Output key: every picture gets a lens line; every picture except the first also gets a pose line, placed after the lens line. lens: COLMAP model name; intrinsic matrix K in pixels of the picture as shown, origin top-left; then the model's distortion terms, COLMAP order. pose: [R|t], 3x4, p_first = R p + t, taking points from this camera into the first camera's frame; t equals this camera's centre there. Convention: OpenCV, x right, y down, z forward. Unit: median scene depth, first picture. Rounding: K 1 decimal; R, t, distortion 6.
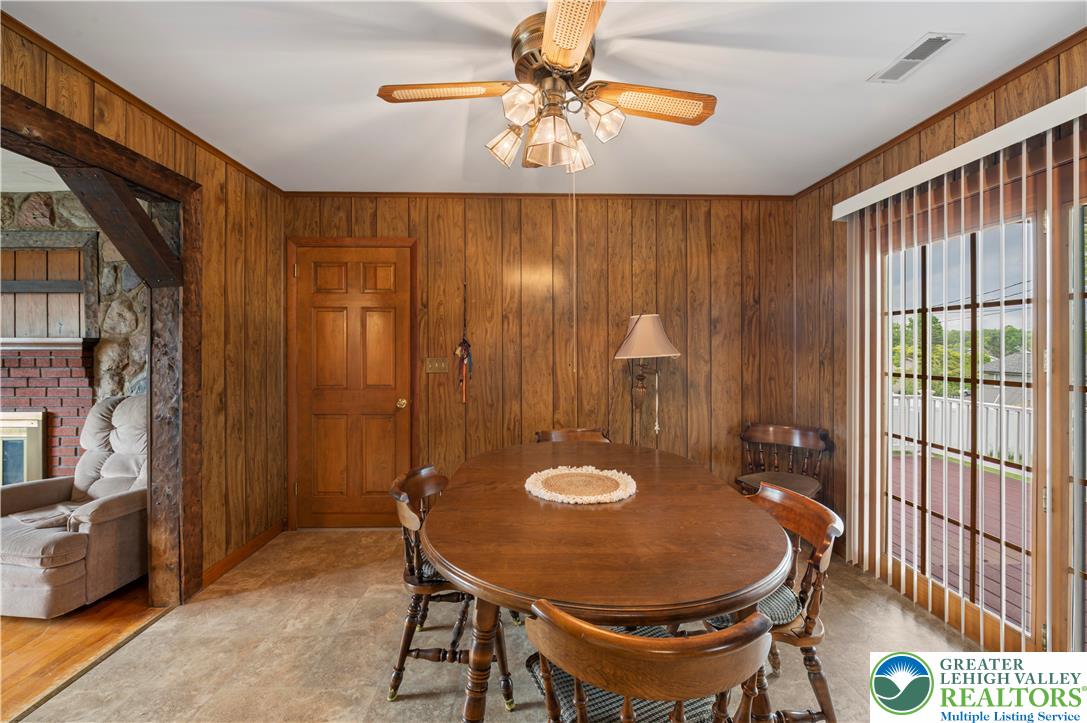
lens RADIAL K [[437.0, 0, 541.1], [0, 437.0, 350.2], [0, 0, 1]] dist [-0.004457, -0.002389]
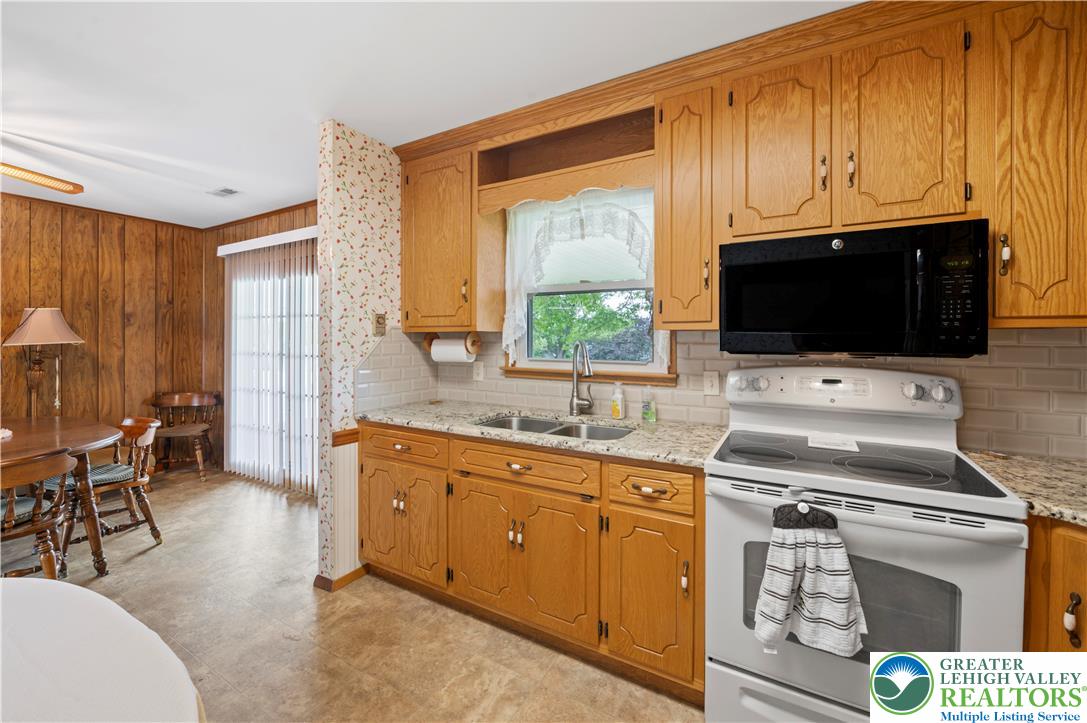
lens RADIAL K [[437.0, 0, 547.7], [0, 437.0, 340.3], [0, 0, 1]] dist [-0.004457, -0.002389]
pose [[0.523880, 0.002485, 0.851788, -0.035231], [-0.001911, 0.999997, -0.001742, 0.005064], [-0.851790, -0.000715, 0.523883, -0.687466]]
